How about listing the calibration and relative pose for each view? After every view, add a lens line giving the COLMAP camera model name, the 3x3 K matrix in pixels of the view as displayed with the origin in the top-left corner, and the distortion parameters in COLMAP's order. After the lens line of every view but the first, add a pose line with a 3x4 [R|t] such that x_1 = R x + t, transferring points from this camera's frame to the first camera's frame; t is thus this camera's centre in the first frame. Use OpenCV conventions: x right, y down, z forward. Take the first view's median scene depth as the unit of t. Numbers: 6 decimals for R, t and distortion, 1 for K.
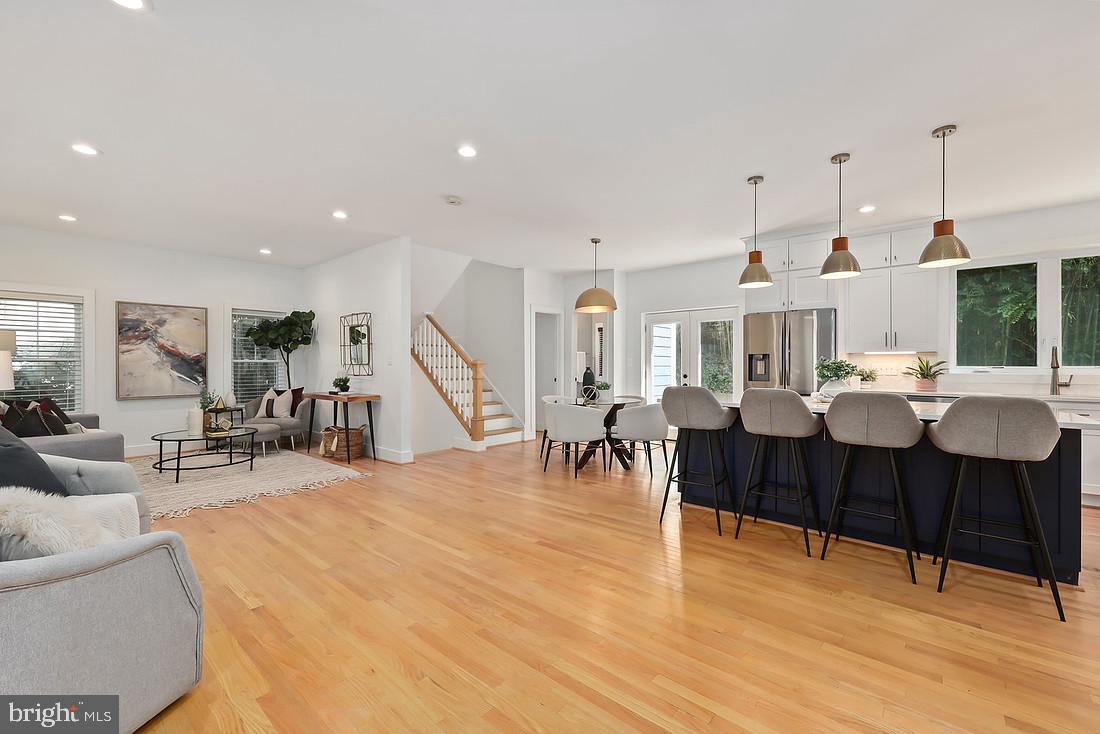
lens RADIAL K [[479.8, 0, 546.3], [0, 479.8, 373.3], [0, 0, 1]] dist [0.001001, 0.000273]
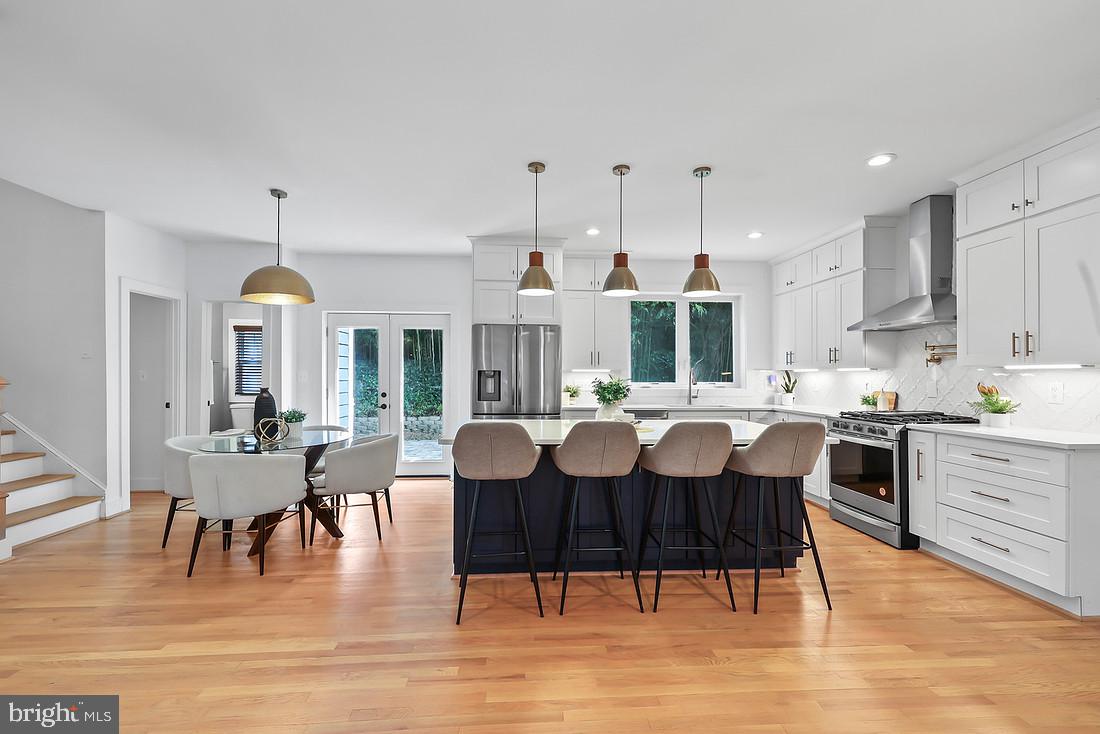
lens RADIAL K [[479.8, 0, 546.3], [0, 479.8, 373.3], [0, 0, 1]] dist [0.001001, 0.000273]
pose [[0.696602, 0.000504, 0.717457, -0.126476], [0.006471, 0.999955, -0.006986, -0.029812], [-0.717428, 0.009509, 0.696567, 0.331432]]
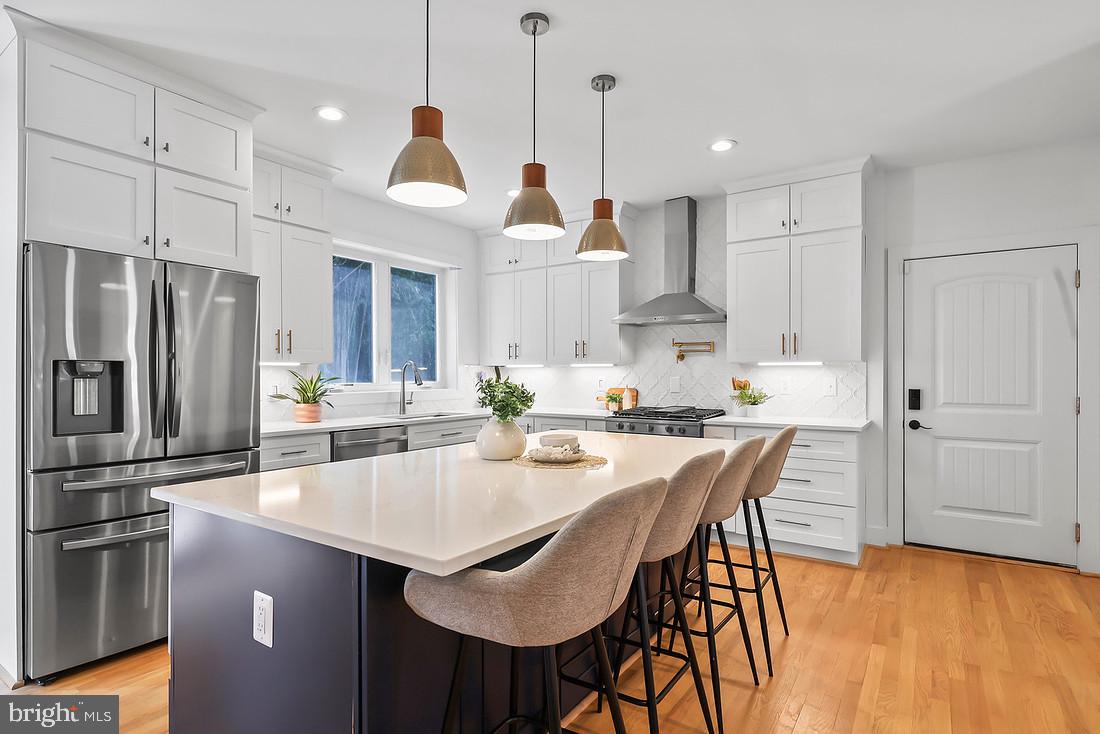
lens RADIAL K [[569.8, 0, 553.0], [0, 569.8, 372.9], [0, 0, 1]] dist [0.002131, 0.000761]
pose [[-0.152300, -0.001354, 0.988333, -0.043688], [0.008491, 0.999960, 0.002678, -0.029760], [-0.988298, 0.008800, -0.152283, 0.782349]]
